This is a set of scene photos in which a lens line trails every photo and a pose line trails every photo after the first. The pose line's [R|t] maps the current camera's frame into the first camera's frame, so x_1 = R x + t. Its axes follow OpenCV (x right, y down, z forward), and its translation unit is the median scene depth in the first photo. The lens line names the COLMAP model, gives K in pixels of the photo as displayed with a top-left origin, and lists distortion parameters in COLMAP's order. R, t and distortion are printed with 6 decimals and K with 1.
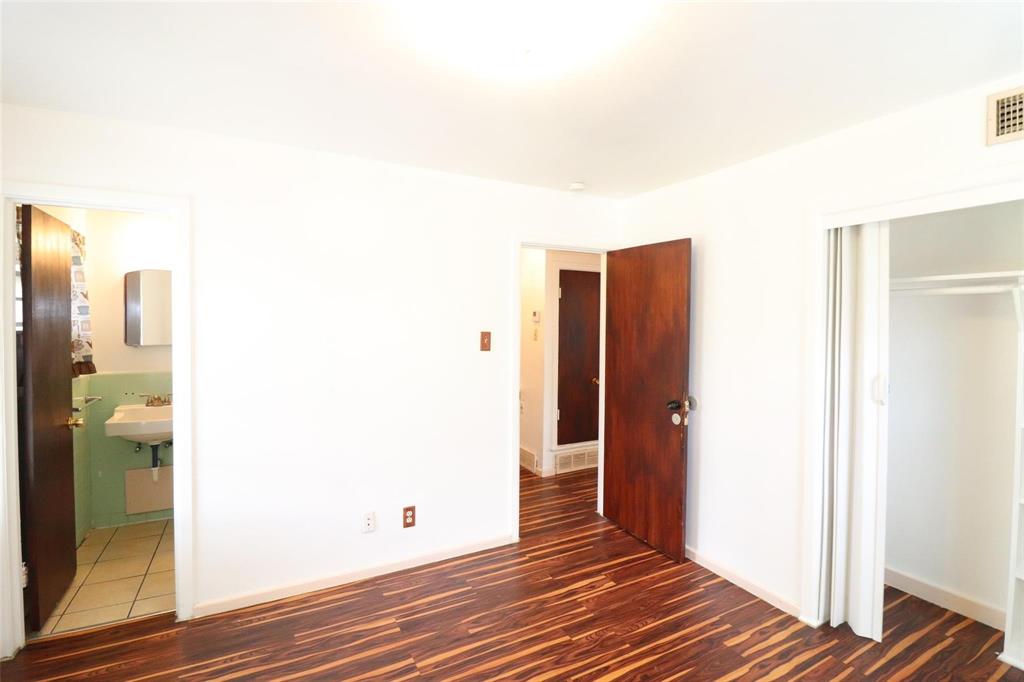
lens RADIAL K [[481.4, 0, 516.1], [0, 481.4, 330.2], [0, 0, 1]] dist [0.001650, -0.013799]
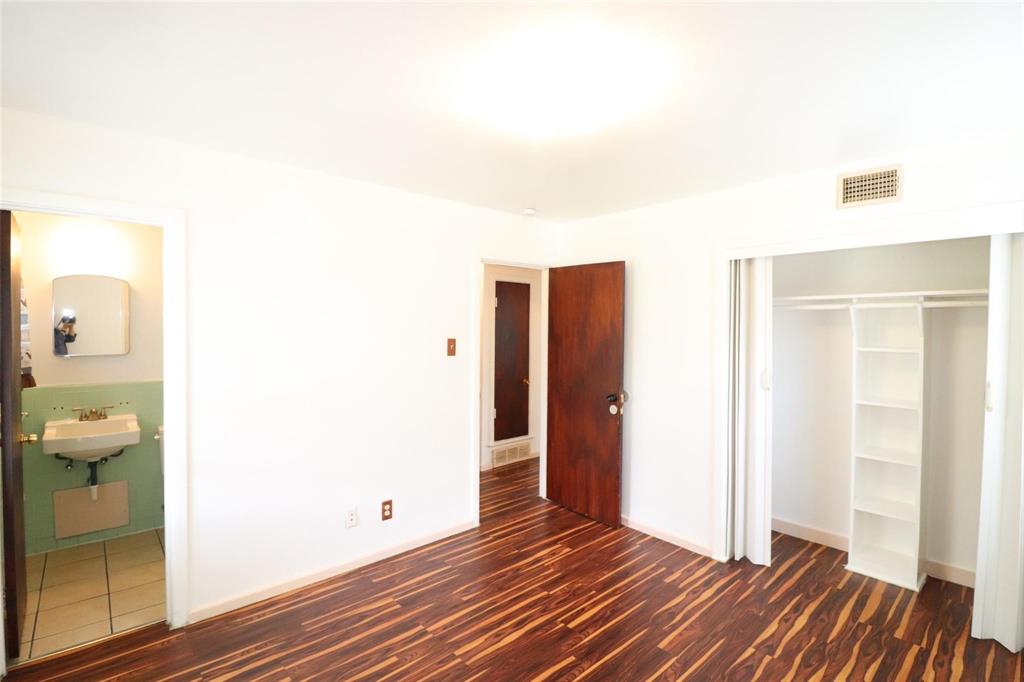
lens RADIAL K [[481.3, 0, 518.1], [0, 481.3, 332.7], [0, 0, 1]] dist [0.003318, -0.012442]
pose [[0.971956, -0.004525, 0.235118, -0.222831], [0.005546, 0.999978, -0.003681, -0.007077], [-0.235097, 0.004881, 0.971960, -0.147374]]
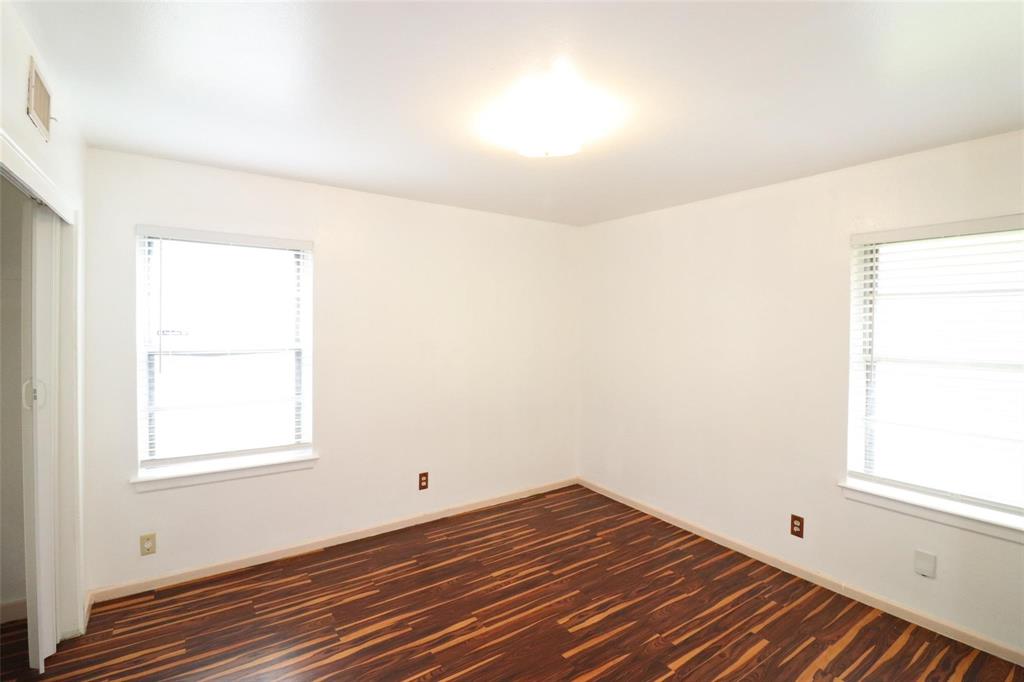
lens RADIAL K [[481.4, 0, 516.1], [0, 481.4, 330.2], [0, 0, 1]] dist [0.001650, -0.013799]
pose [[-0.992607, -0.013582, -0.120609, 0.167561], [-0.017924, 0.999227, 0.034992, -0.032759], [0.120040, 0.036895, -0.992083, 1.417197]]
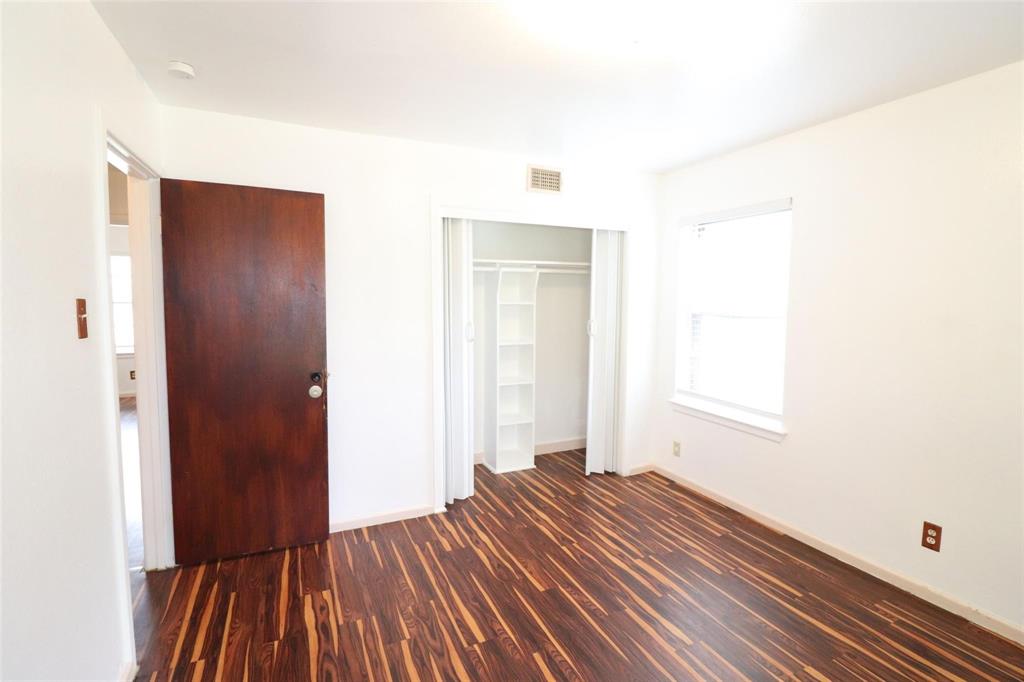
lens RADIAL K [[481.4, 0, 516.1], [0, 481.4, 330.2], [0, 0, 1]] dist [0.001650, -0.013799]
pose [[0.055972, -0.073133, 0.995750, -0.660992], [0.014707, 0.997266, 0.072418, 0.010283], [-0.998324, 0.010591, 0.056894, 0.684296]]
